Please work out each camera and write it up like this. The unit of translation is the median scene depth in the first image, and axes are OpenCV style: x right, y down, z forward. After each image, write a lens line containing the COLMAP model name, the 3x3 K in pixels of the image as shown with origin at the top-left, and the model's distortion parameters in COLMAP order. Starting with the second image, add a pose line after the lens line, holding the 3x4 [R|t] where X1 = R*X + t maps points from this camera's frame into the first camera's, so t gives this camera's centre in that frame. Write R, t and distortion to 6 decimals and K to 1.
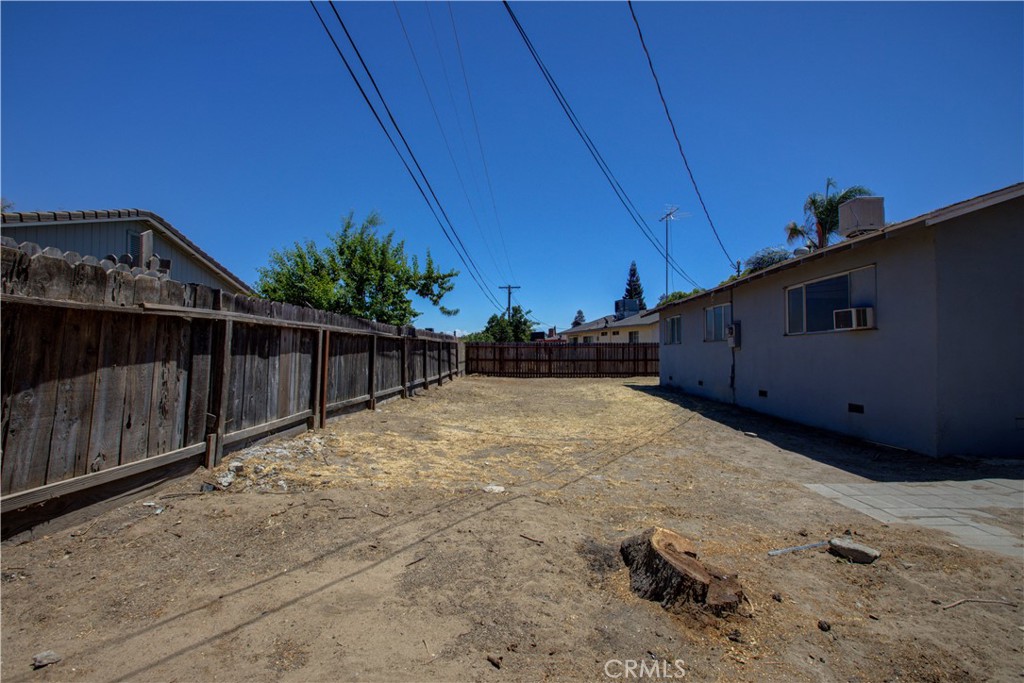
lens RADIAL K [[470.1, 0, 510.4], [0, 470.1, 335.3], [0, 0, 1]] dist [-0.014212, 0.007469]
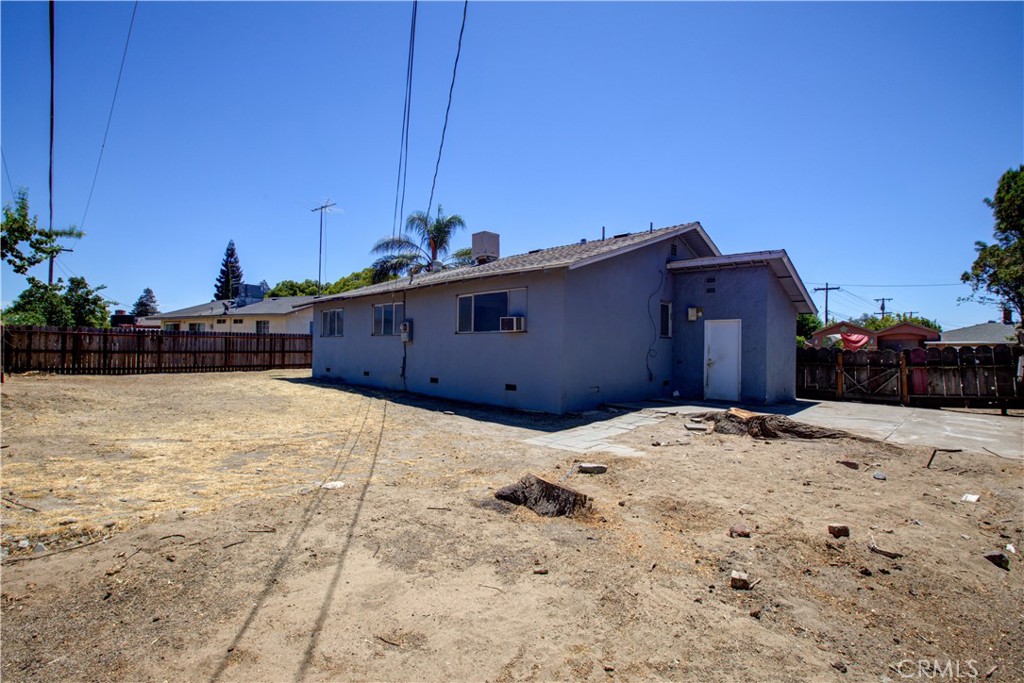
lens RADIAL K [[470.1, 0, 510.4], [0, 470.1, 345.4], [0, 0, 1]] dist [-0.014212, 0.007469]
pose [[0.680971, 0.009245, 0.732252, -0.318661], [-0.039832, 0.998908, 0.024431, -0.005802], [-0.731226, -0.045804, 0.680596, 0.036280]]
